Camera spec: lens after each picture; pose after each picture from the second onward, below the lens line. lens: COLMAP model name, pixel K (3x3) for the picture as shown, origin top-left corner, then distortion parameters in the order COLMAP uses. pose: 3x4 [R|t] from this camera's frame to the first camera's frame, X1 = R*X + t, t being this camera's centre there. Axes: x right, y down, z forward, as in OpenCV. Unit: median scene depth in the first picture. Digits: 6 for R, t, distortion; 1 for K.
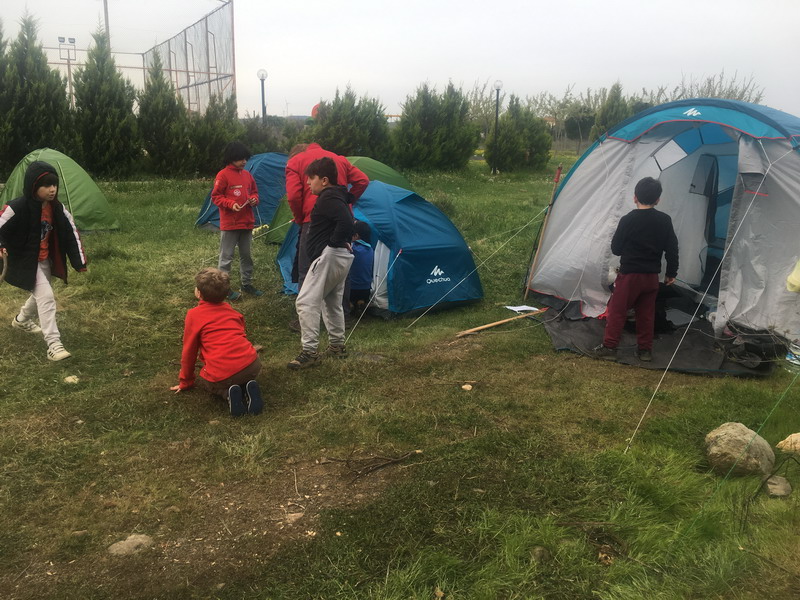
lens RADIAL K [[676.5, 0, 400.0], [0, 676.5, 300.0], [0, 0, 1]] dist [0.087588, -0.122210]
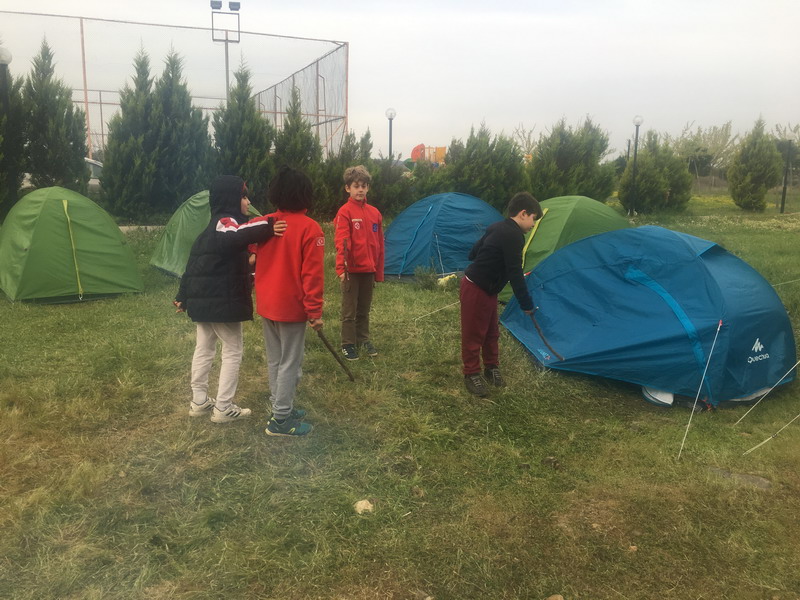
lens RADIAL K [[676.5, 0, 400.0], [0, 676.5, 300.0], [0, 0, 1]] dist [0.087588, -0.122210]
pose [[0.994250, 0.016175, -0.105851, -0.088076], [-0.022400, 0.998072, -0.057884, -0.013759], [0.104710, 0.059922, 0.992696, 0.070800]]
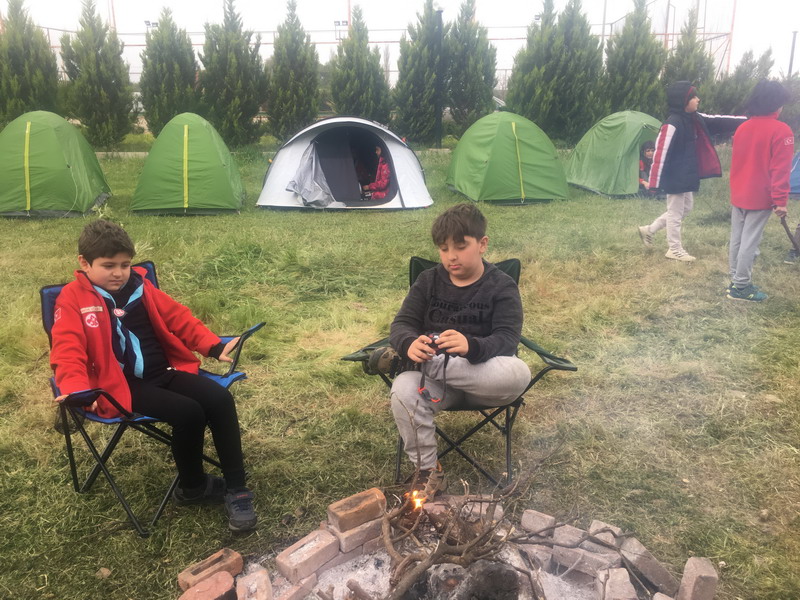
lens RADIAL K [[676.5, 0, 400.0], [0, 676.5, 300.0], [0, 0, 1]] dist [0.087588, -0.122210]
pose [[0.832263, 0.124236, -0.540281, -0.111388], [-0.104472, 0.992253, 0.067234, 0.011185], [0.544448, 0.000488, 0.838794, -0.009294]]
